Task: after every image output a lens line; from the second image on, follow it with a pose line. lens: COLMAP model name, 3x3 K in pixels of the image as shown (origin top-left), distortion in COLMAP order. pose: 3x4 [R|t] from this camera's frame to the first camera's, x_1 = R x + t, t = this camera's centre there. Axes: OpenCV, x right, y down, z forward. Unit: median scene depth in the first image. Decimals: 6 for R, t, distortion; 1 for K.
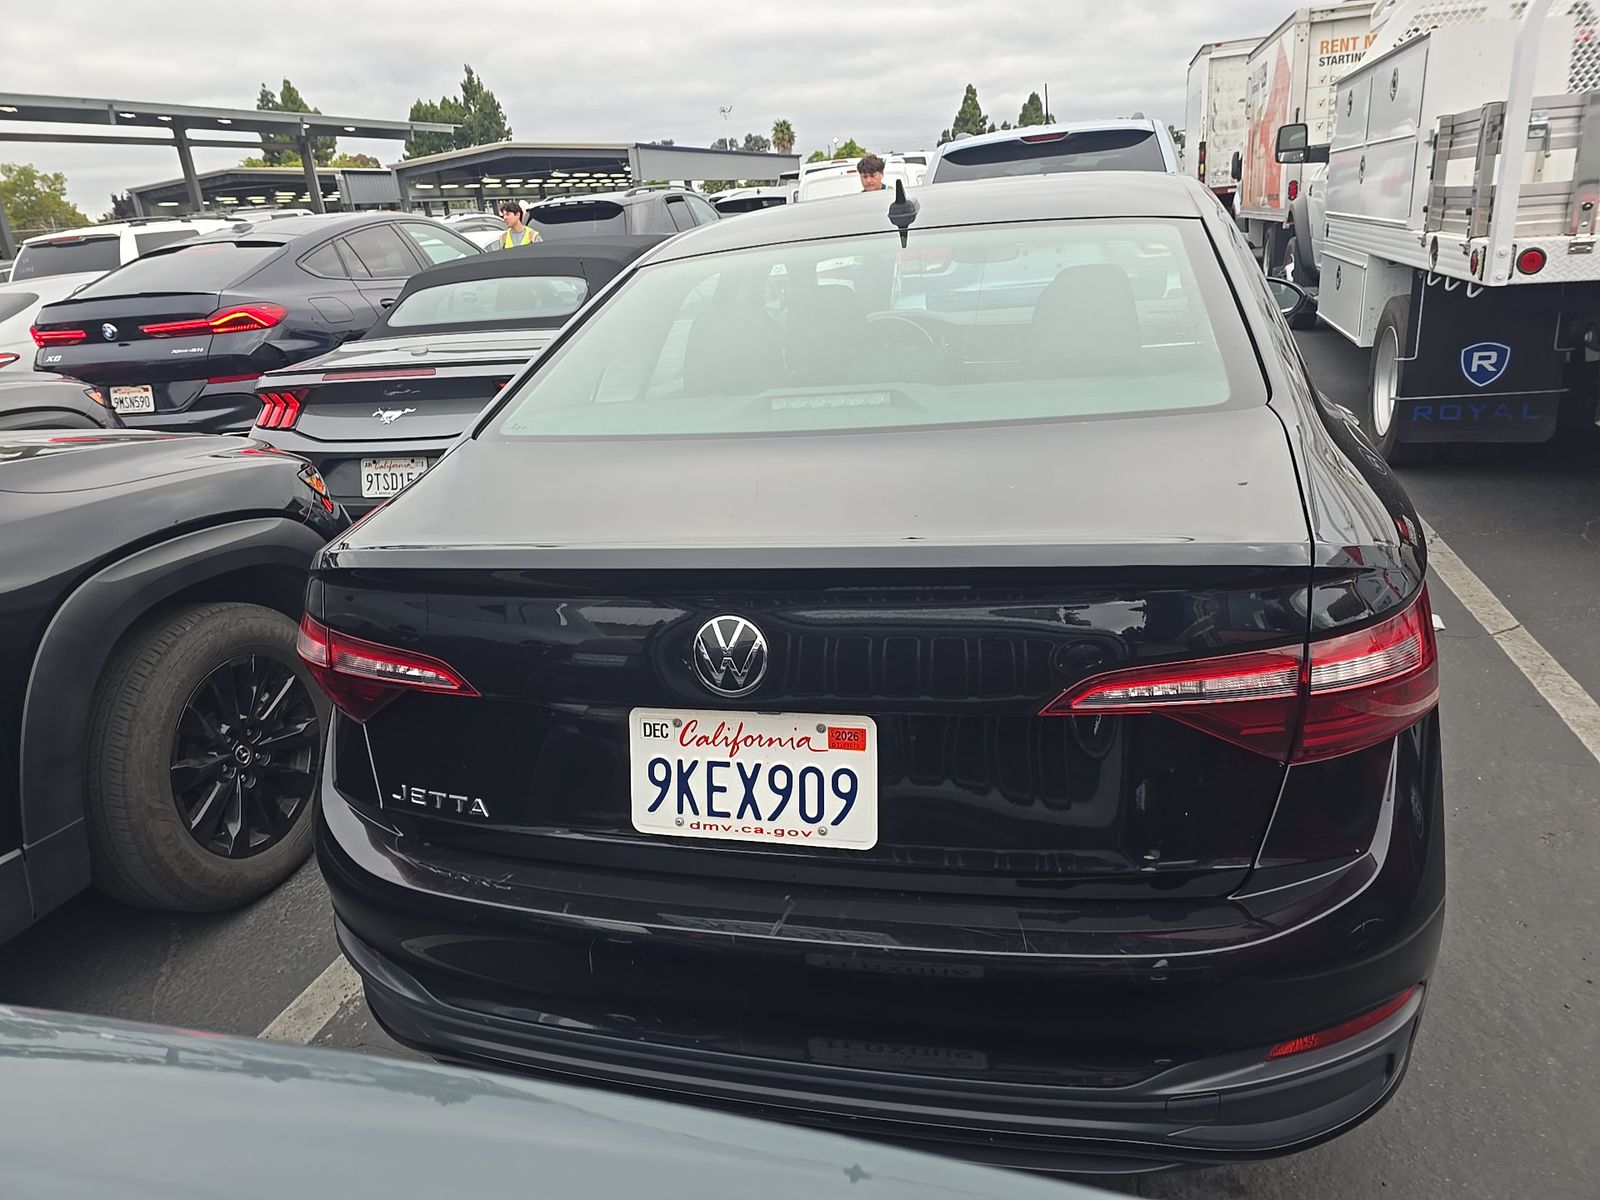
lens RADIAL K [[1075.6, 0, 790.7], [0, 1075.6, 593.5], [0, 0, 1]] dist [0.054778, -0.061291]
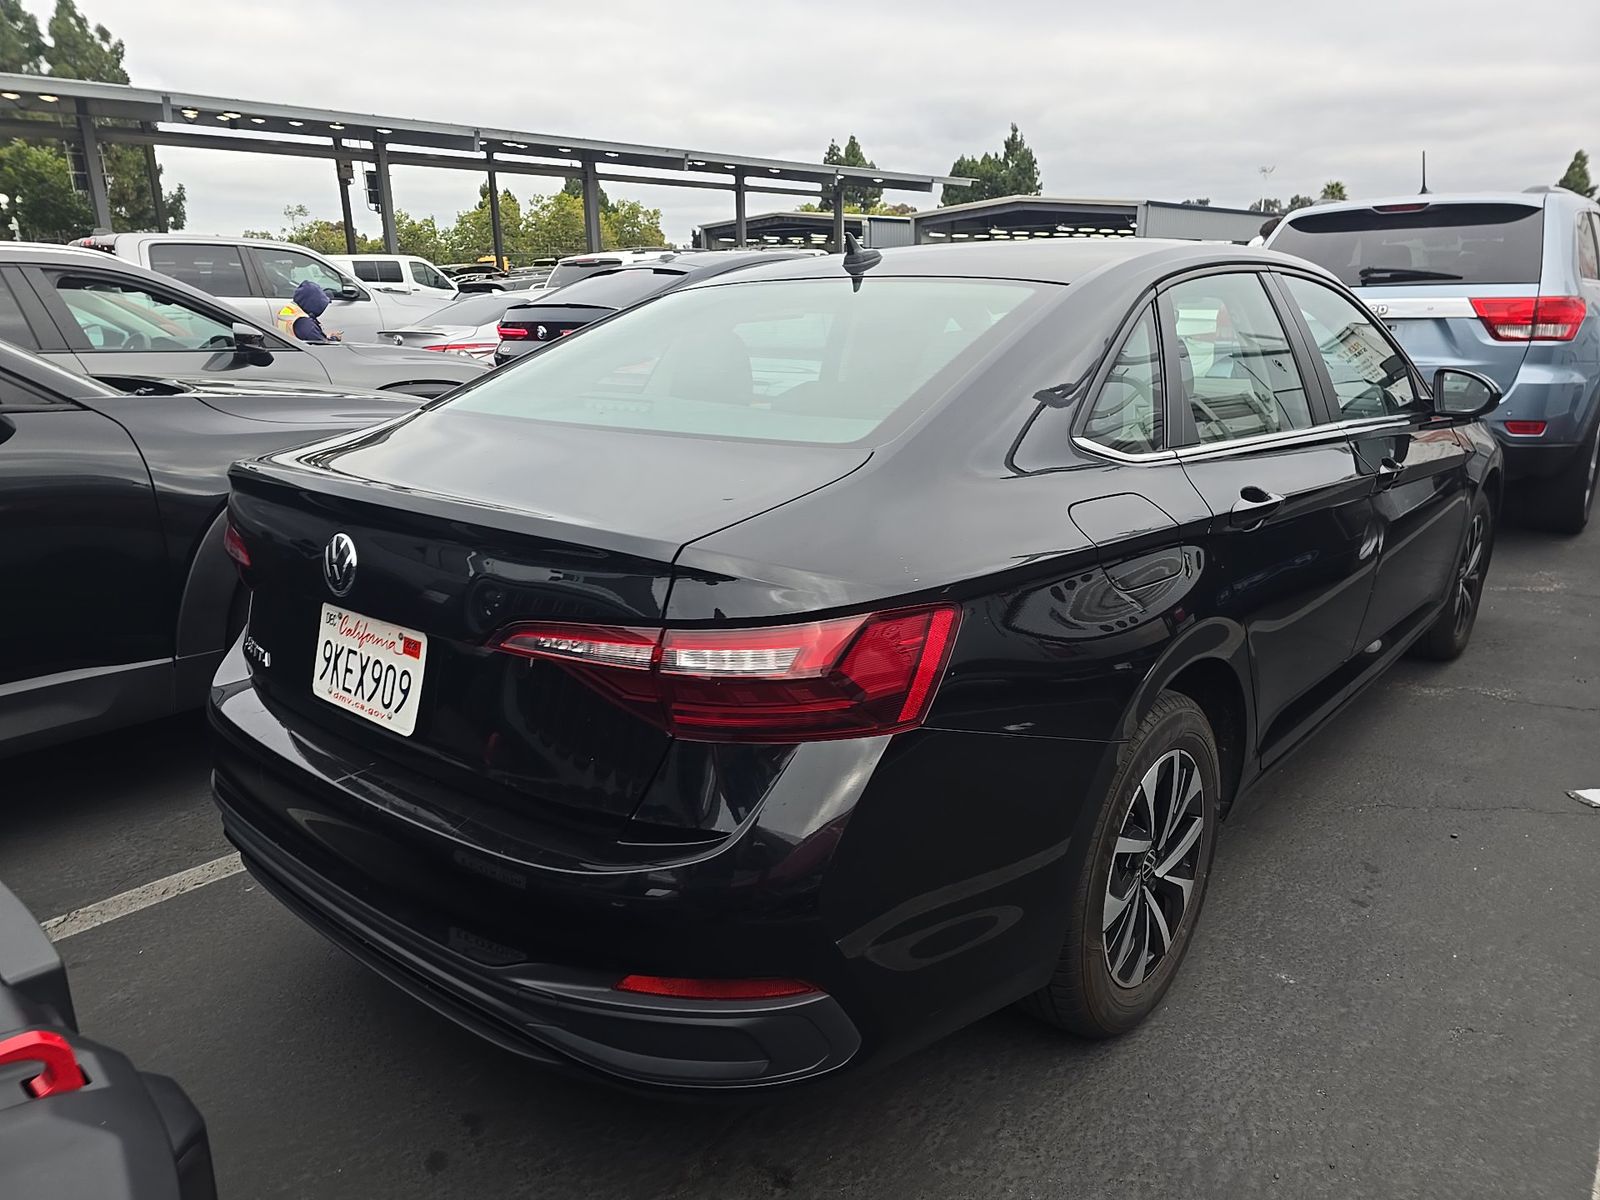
lens RADIAL K [[1058.1, 0, 800.0], [0, 1058.1, 600.0], [0, 0, 1]] dist [0.051485, -0.054876]
pose [[0.904226, 0.181338, -0.386641, 0.895246], [-0.193894, 0.981000, 0.006644, -0.016641], [0.380500, 0.068960, 0.922206, 0.010609]]
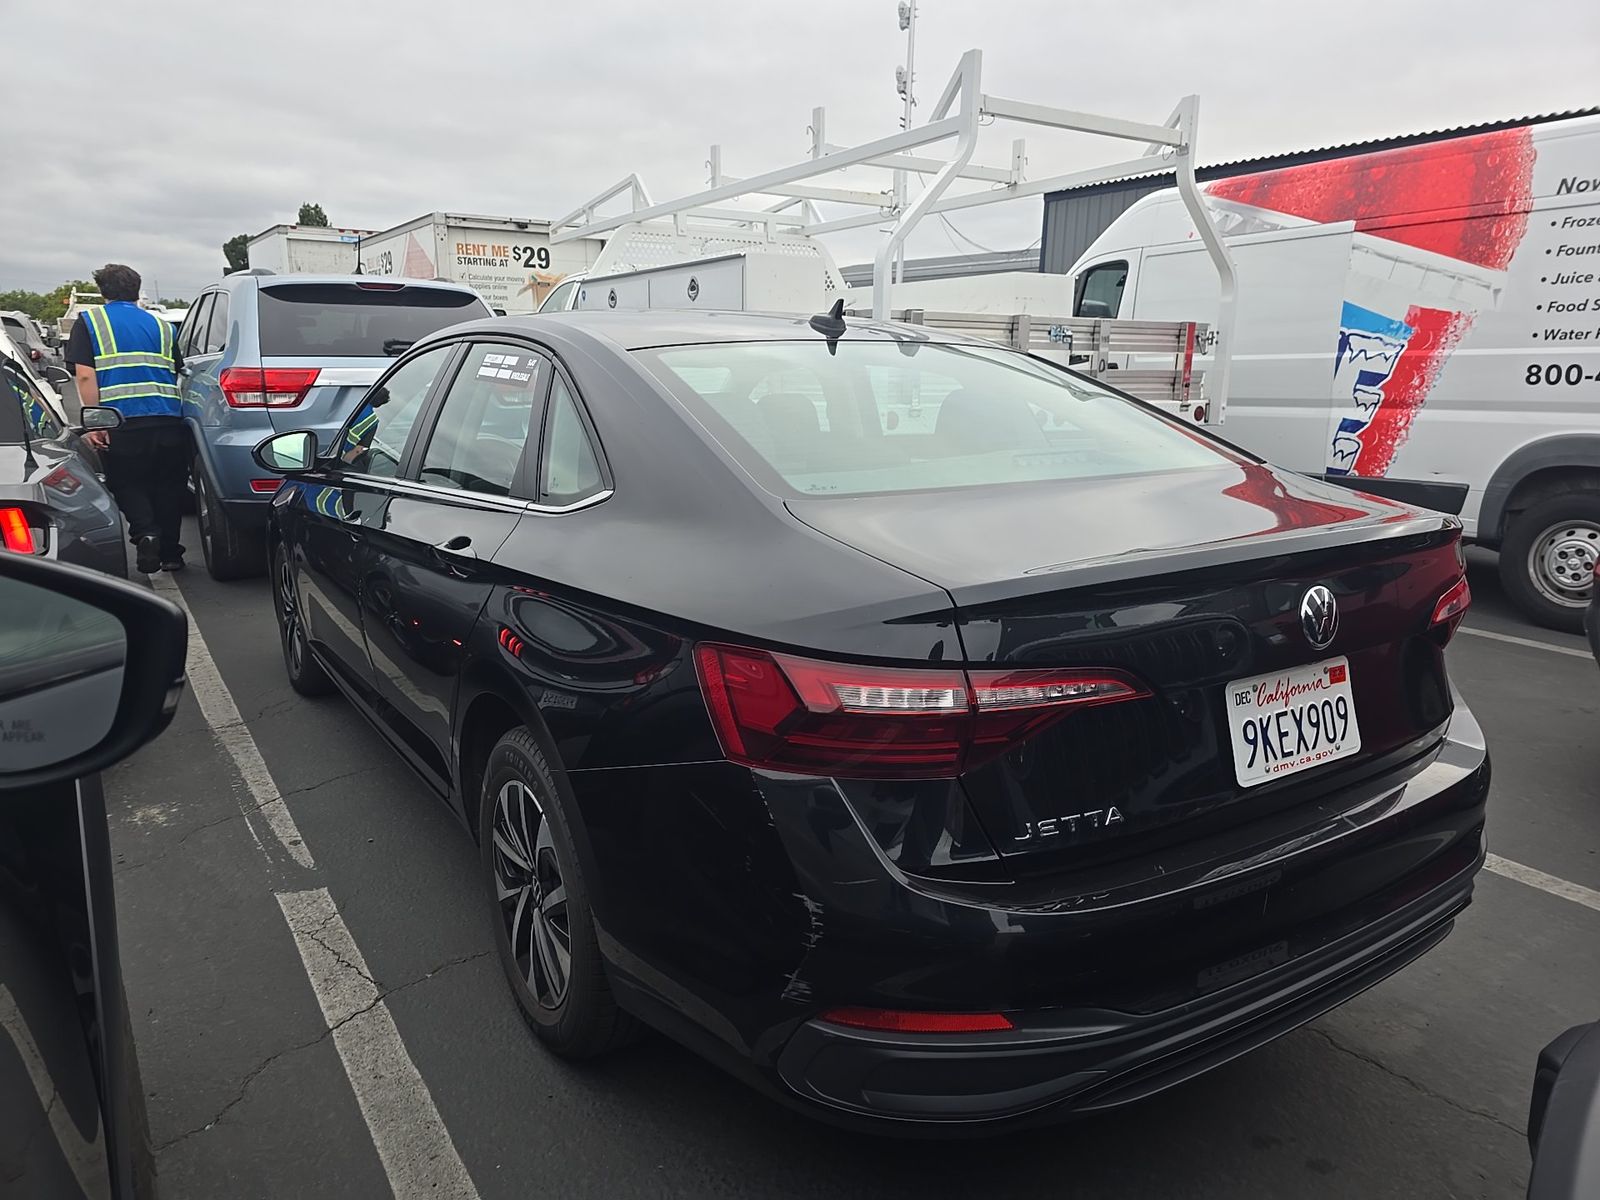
lens RADIAL K [[1058.1, 0, 800.0], [0, 1058.1, 600.0], [0, 0, 1]] dist [0.051485, -0.054876]
pose [[0.666908, -0.070146, 0.741831, -1.331612], [0.177231, 0.981921, -0.066483, 0.010400], [-0.723756, 0.175813, 0.667283, 0.542904]]
